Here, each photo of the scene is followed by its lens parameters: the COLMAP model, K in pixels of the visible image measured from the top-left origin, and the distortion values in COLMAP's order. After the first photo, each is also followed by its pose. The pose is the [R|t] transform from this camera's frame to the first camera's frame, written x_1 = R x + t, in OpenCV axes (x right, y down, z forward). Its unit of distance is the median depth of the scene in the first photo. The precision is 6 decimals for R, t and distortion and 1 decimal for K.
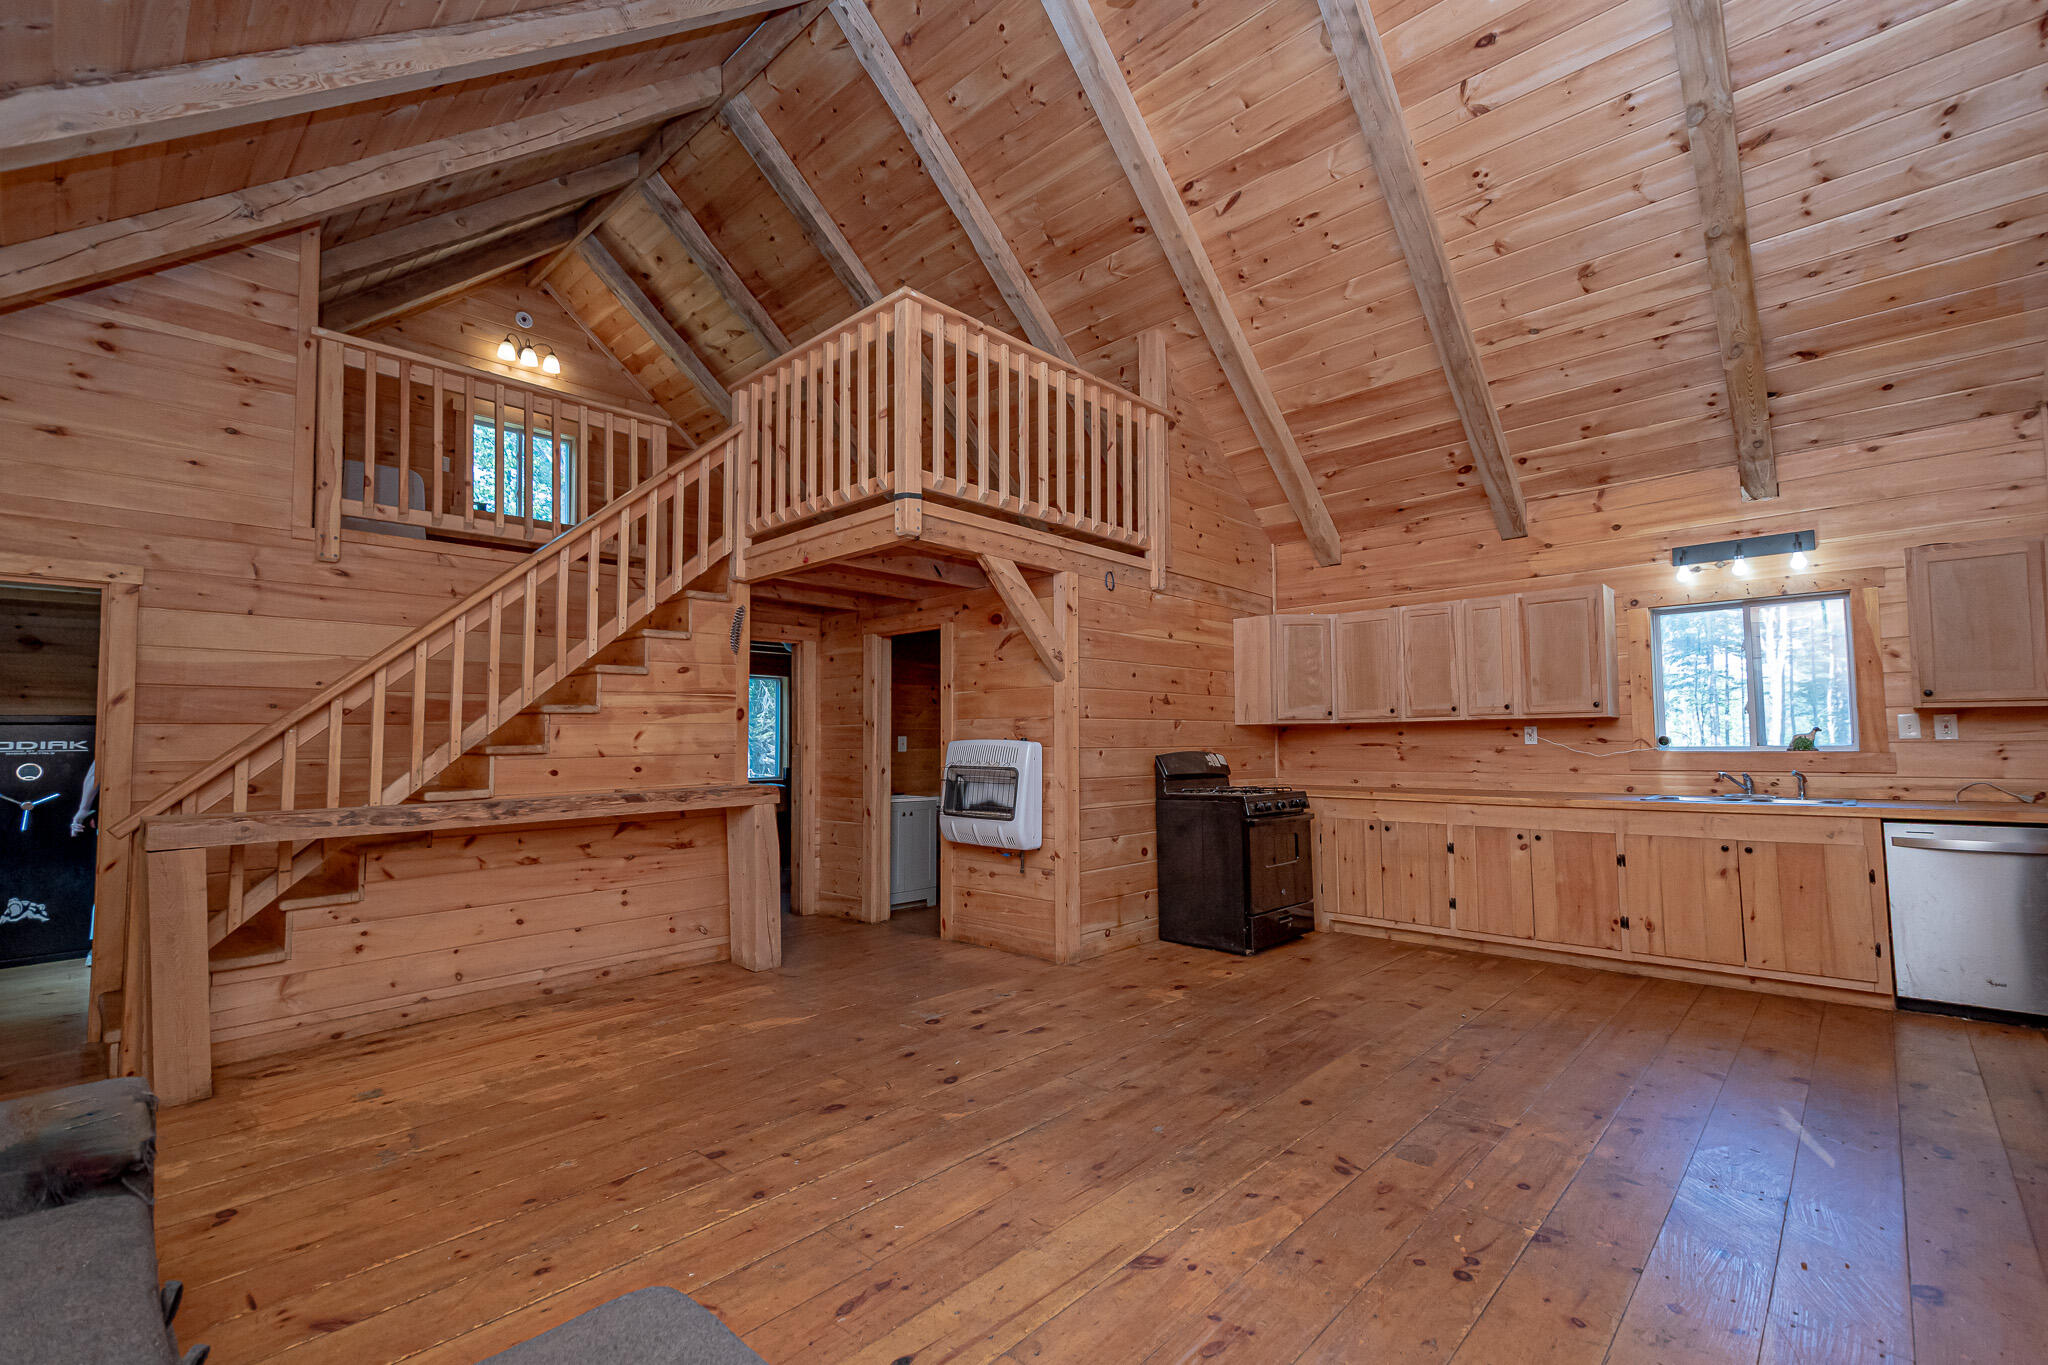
lens RADIAL K [[892.8, 0, 1034.2], [0, 892.8, 691.4], [0, 0, 1]] dist [0.023999, -0.009061]
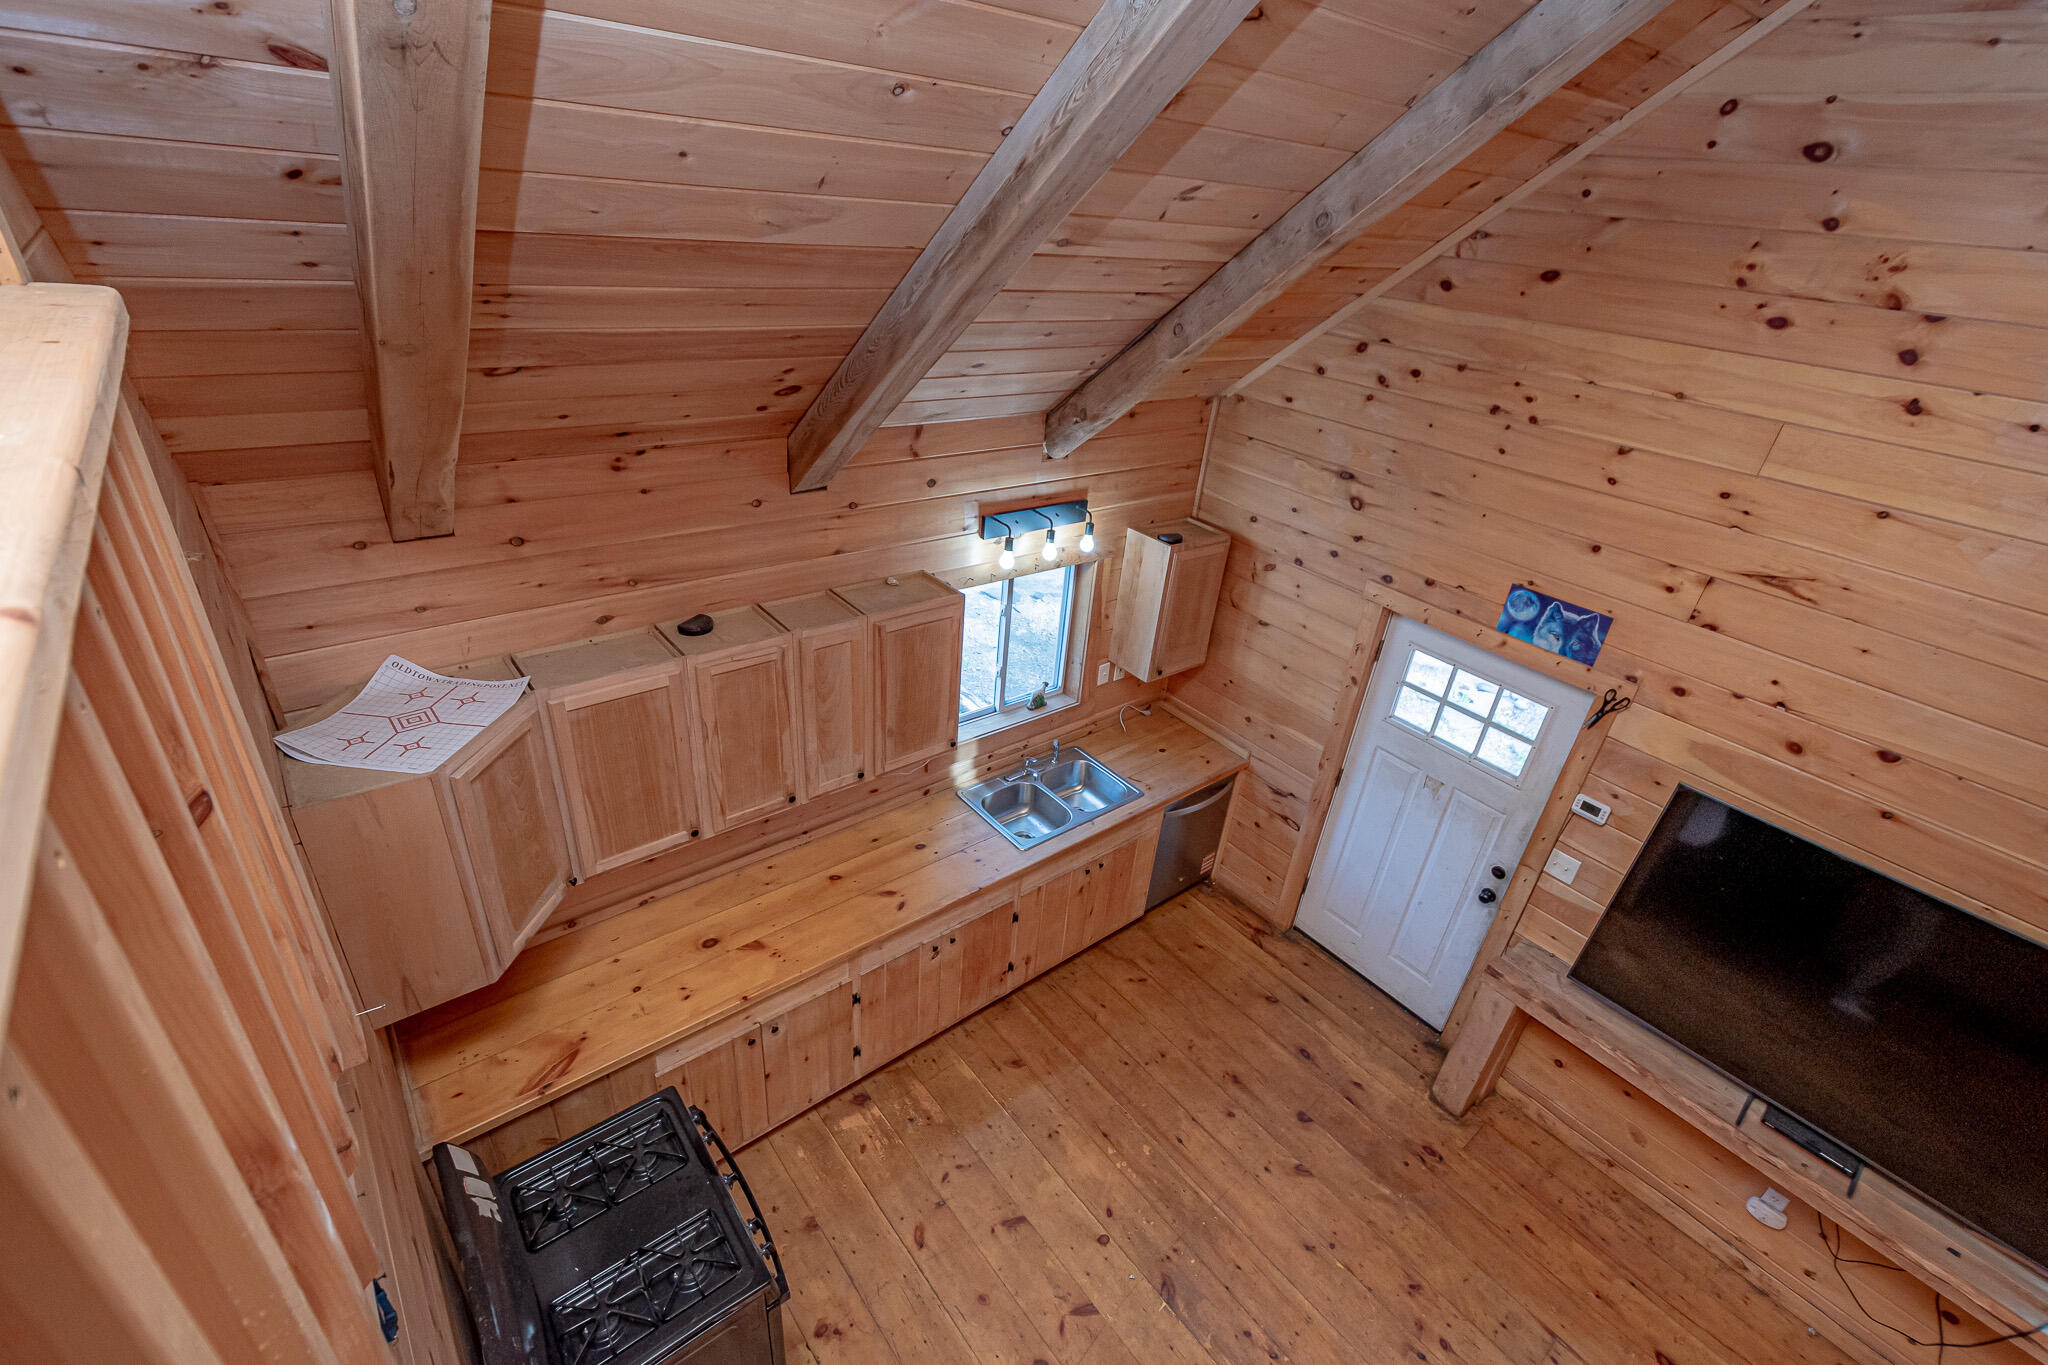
lens RADIAL K [[892.8, 0, 1034.2], [0, 892.8, 691.4], [0, 0, 1]] dist [0.023999, -0.009061]
pose [[0.128583, -0.467714, 0.874477, -0.020389], [-0.152070, 0.862069, 0.483438, -0.419367], [-0.979970, -0.195144, 0.039722, 0.934558]]
